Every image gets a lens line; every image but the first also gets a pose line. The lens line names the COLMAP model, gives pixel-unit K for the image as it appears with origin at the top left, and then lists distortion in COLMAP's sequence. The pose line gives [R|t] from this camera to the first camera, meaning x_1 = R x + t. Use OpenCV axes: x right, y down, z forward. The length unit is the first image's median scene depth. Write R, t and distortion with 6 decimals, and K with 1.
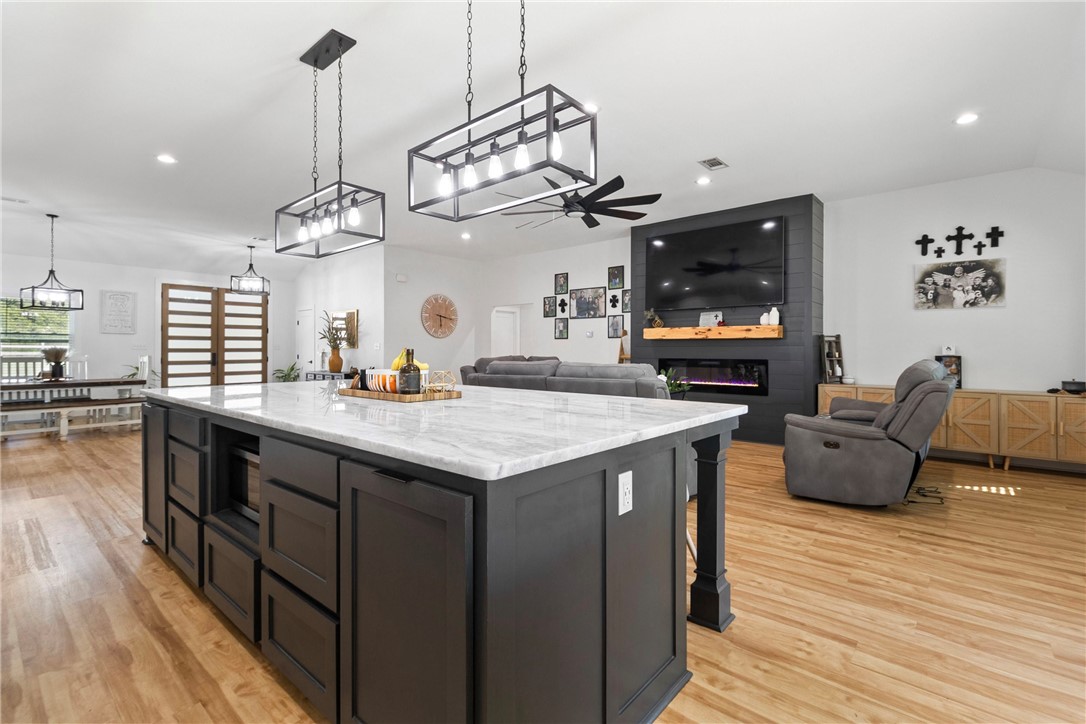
lens RADIAL K [[495.9, 0, 542.8], [0, 495.9, 355.7], [0, 0, 1]] dist [-0.002091, -0.000621]
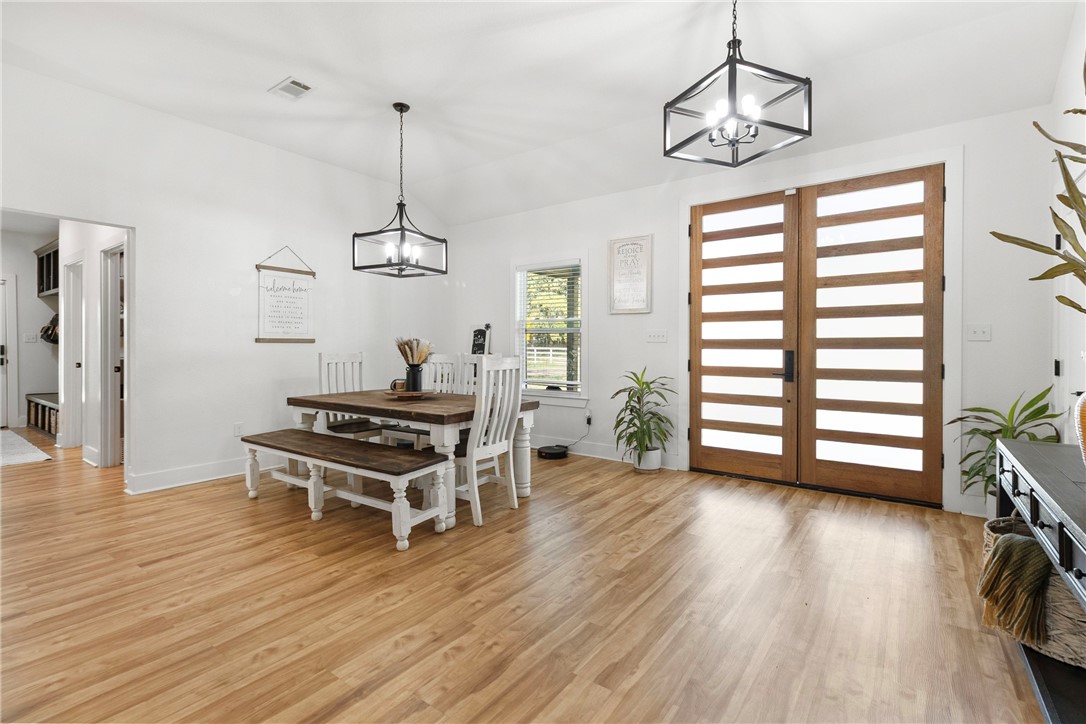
lens RADIAL K [[495.9, 0, 566.0], [0, 495.9, 342.9], [0, 0, 1]] dist [-0.002091, -0.000621]
pose [[0.095985, 0.002785, -0.995379, -0.276469], [-0.008007, 0.999966, 0.002025, -0.011223], [0.995351, 0.007775, 0.096004, 0.780262]]
